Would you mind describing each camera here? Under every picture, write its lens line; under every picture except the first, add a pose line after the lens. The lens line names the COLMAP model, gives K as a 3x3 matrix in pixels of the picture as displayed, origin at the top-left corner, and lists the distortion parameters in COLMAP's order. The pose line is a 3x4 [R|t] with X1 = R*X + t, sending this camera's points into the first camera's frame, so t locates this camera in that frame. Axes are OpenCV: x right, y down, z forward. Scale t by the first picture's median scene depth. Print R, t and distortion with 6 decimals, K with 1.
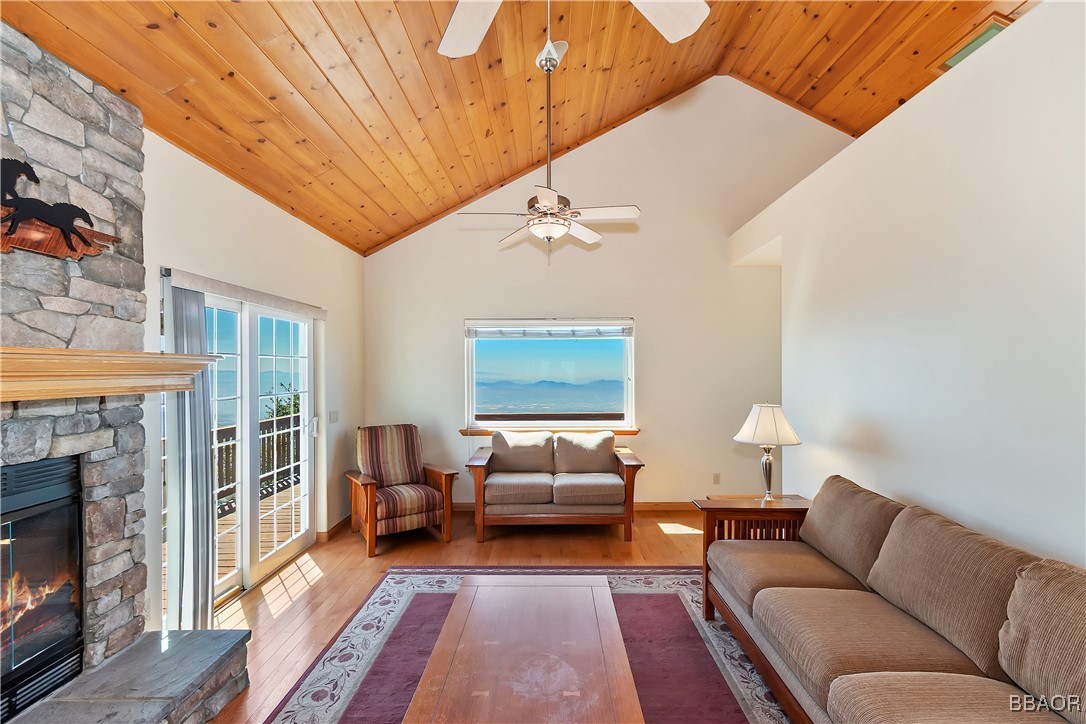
lens RADIAL K [[485.6, 0, 553.6], [0, 485.6, 371.9], [0, 0, 1]] dist [0.009850, -0.000193]
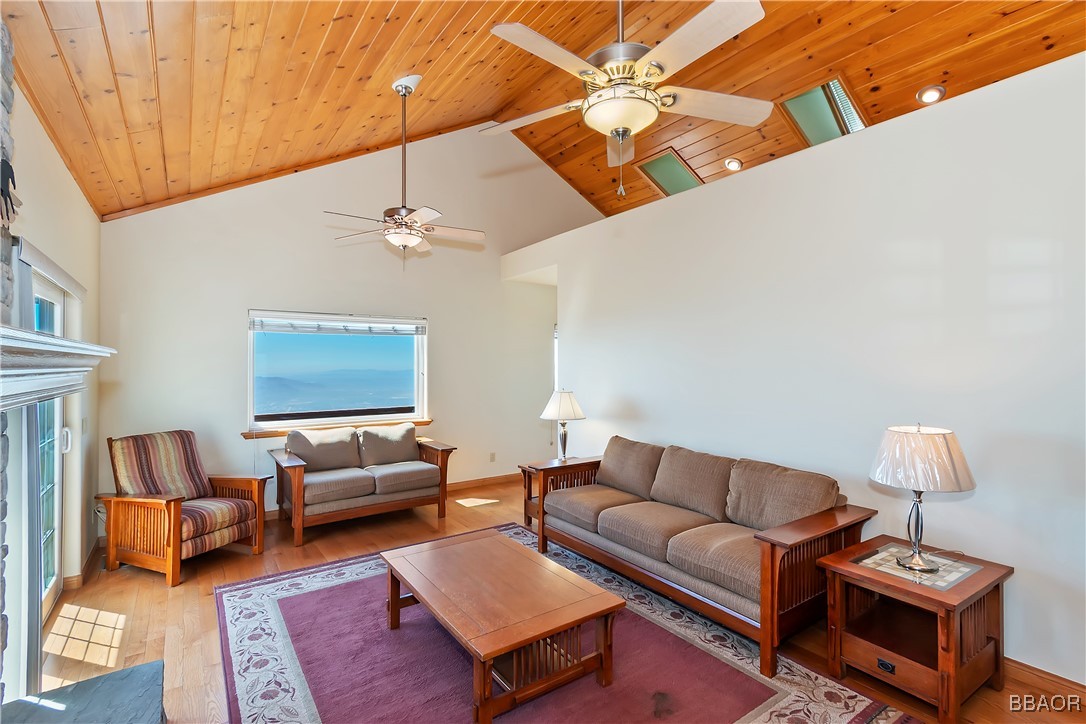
lens RADIAL K [[498.6, 0, 543.0], [0, 498.6, 362.0], [0, 0, 1]] dist [0.016520, -0.000229]
pose [[0.815477, 0.003952, 0.578775, -0.330826], [0.002486, 0.999944, -0.010331, -0.000315], [-0.578784, 0.009864, 0.815422, -0.085457]]
